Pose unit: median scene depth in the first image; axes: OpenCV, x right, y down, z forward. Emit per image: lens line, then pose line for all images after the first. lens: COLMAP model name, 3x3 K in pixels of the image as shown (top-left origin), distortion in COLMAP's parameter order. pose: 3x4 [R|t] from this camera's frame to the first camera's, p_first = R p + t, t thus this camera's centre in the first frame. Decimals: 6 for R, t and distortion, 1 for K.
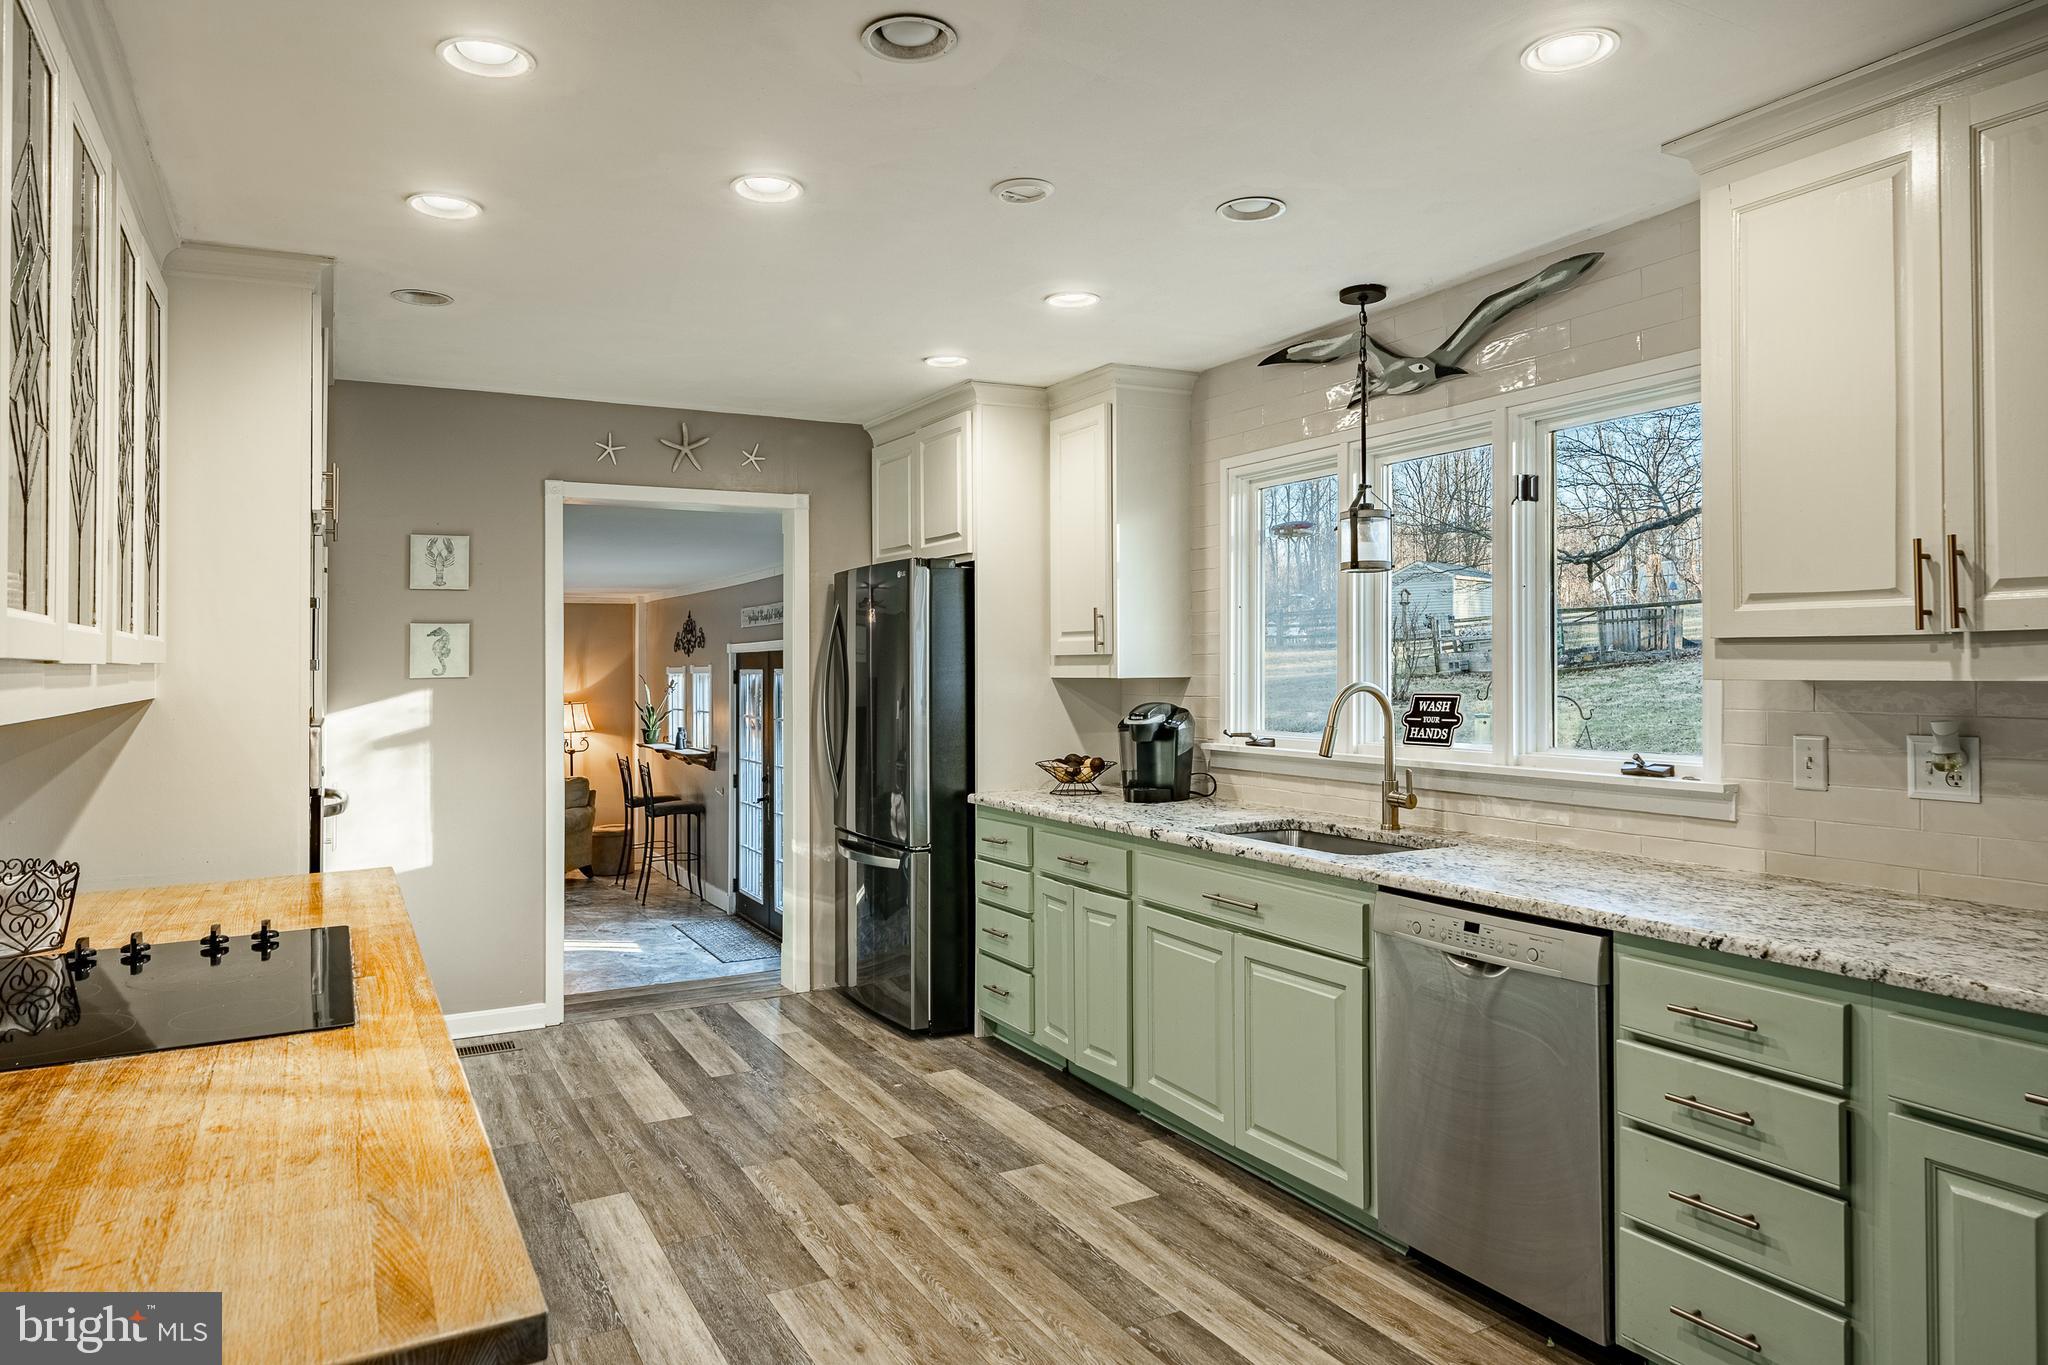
lens RADIAL K [[1252.2, 0, 1023.5], [0, 1252.2, 625.2], [0, 0, 1]] dist [0.001976, 0.000997]
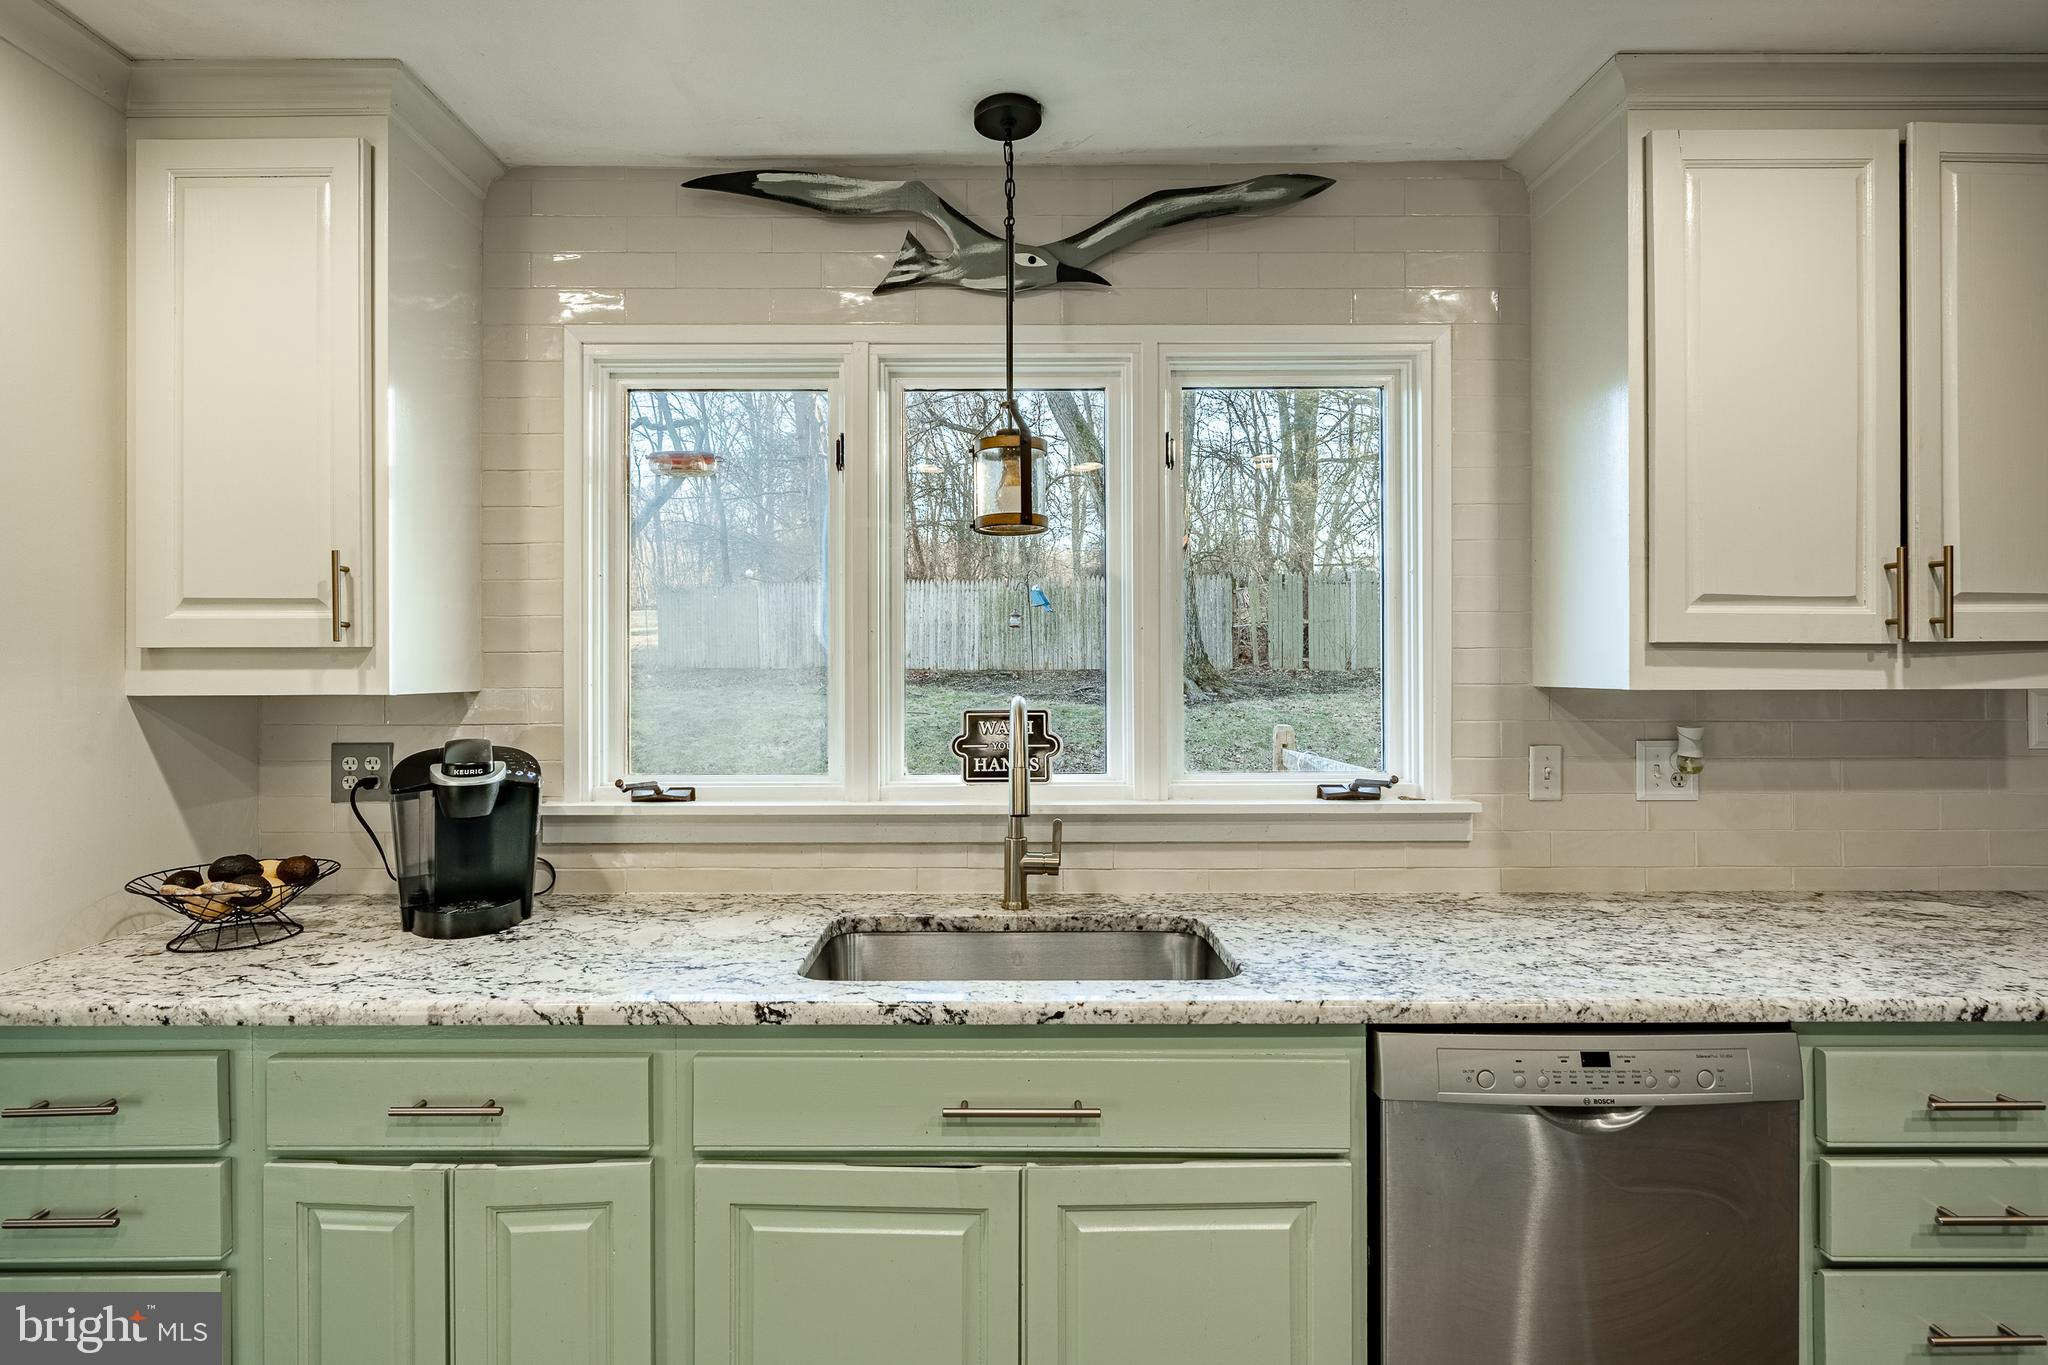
lens RADIAL K [[1003.9, 0, 1027.3], [0, 1003.9, 667.4], [0, 0, 1]] dist [-0.001570, 0.000241]
pose [[0.485783, 0.008639, 0.874037, -0.193565], [-0.031209, 0.999485, 0.007467, 0.025507], [-0.873522, -0.030905, 0.485803, 0.734737]]
